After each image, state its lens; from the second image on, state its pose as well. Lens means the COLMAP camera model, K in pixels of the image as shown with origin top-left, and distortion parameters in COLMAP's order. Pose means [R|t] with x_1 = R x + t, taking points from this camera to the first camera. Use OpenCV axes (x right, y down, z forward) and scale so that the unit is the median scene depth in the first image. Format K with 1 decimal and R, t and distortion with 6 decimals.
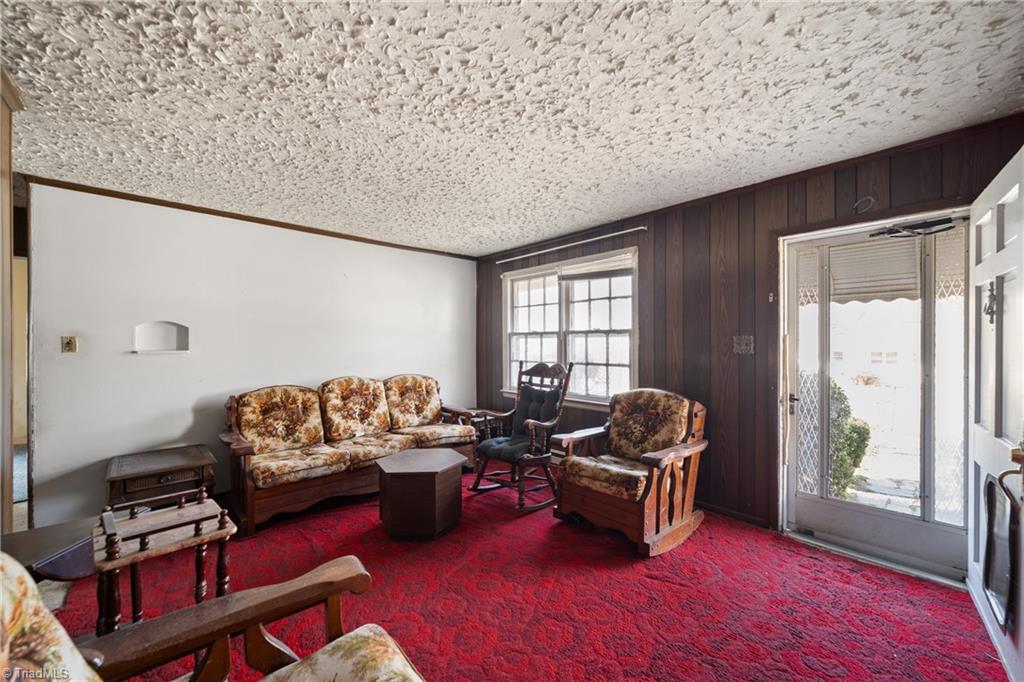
lens RADIAL K [[396.1, 0, 519.8], [0, 396.1, 343.4], [0, 0, 1]] dist [-0.010706, 0.001236]
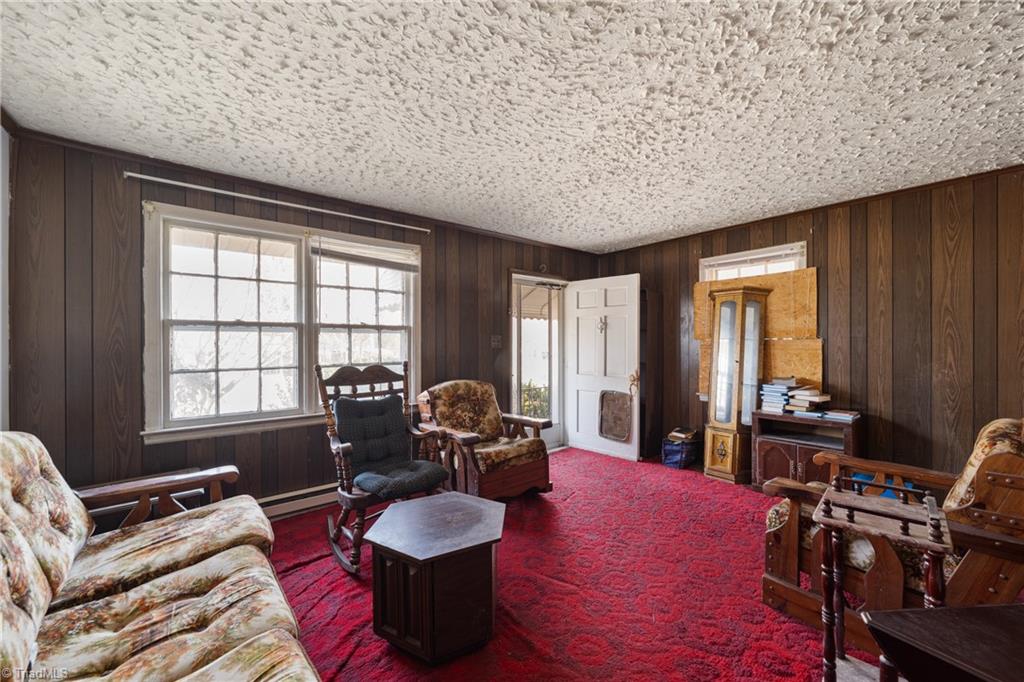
lens RADIAL K [[396.1, 0, 520.9], [0, 396.1, 341.9], [0, 0, 1]] dist [-0.010706, 0.001236]
pose [[0.044664, -0.000336, 0.999002, -0.614158], [0.000452, 1.000000, 0.000316, 0.003575], [-0.999002, 0.000437, 0.044664, 0.589333]]
